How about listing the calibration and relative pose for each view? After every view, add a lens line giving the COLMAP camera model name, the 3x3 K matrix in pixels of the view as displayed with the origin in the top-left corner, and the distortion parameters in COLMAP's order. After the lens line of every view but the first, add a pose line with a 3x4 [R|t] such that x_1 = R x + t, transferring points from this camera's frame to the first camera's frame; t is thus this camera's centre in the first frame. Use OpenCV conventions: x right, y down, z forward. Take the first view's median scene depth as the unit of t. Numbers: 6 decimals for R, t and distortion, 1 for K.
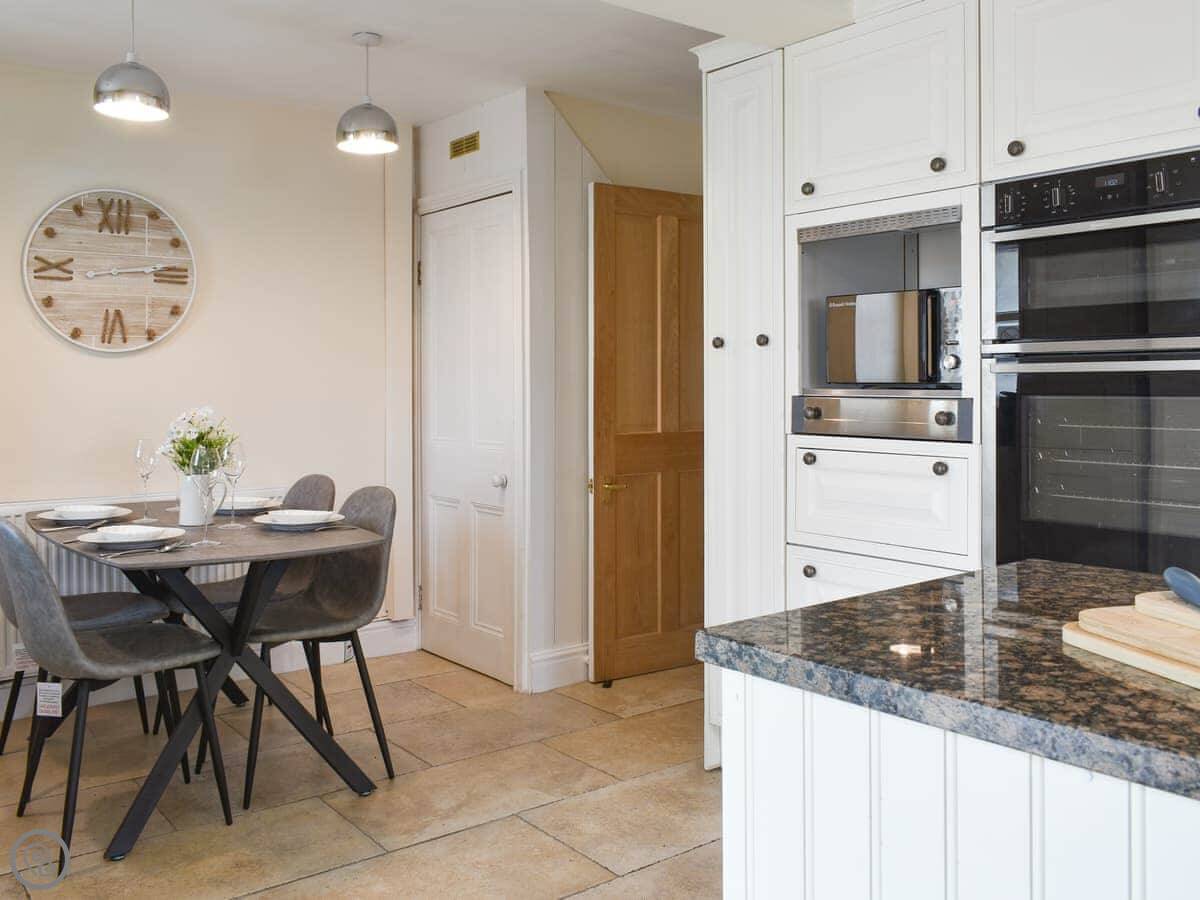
lens RADIAL K [[1045.3, 0, 607.7], [0, 1045.3, 393.7], [0, 0, 1]] dist [-0.030641, 0.007212]
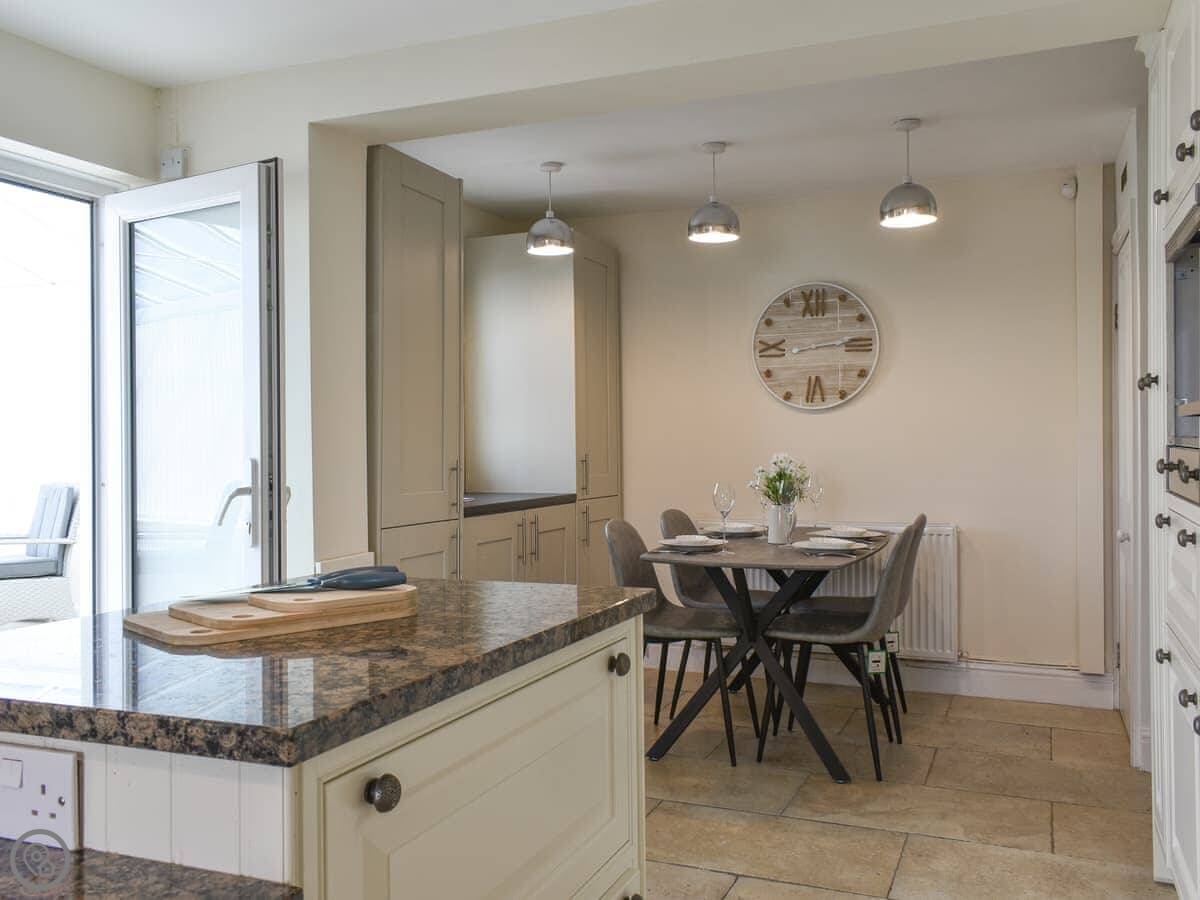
lens RADIAL K [[1045.3, 0, 594.5], [0, 1045.3, 448.5], [0, 0, 1]] dist [-0.030641, 0.007212]
pose [[0.462272, 0.006843, -0.886712, 0.603239], [-0.001363, 0.999975, 0.007007, -0.000580], [0.886737, -0.002031, 0.462270, 0.184643]]
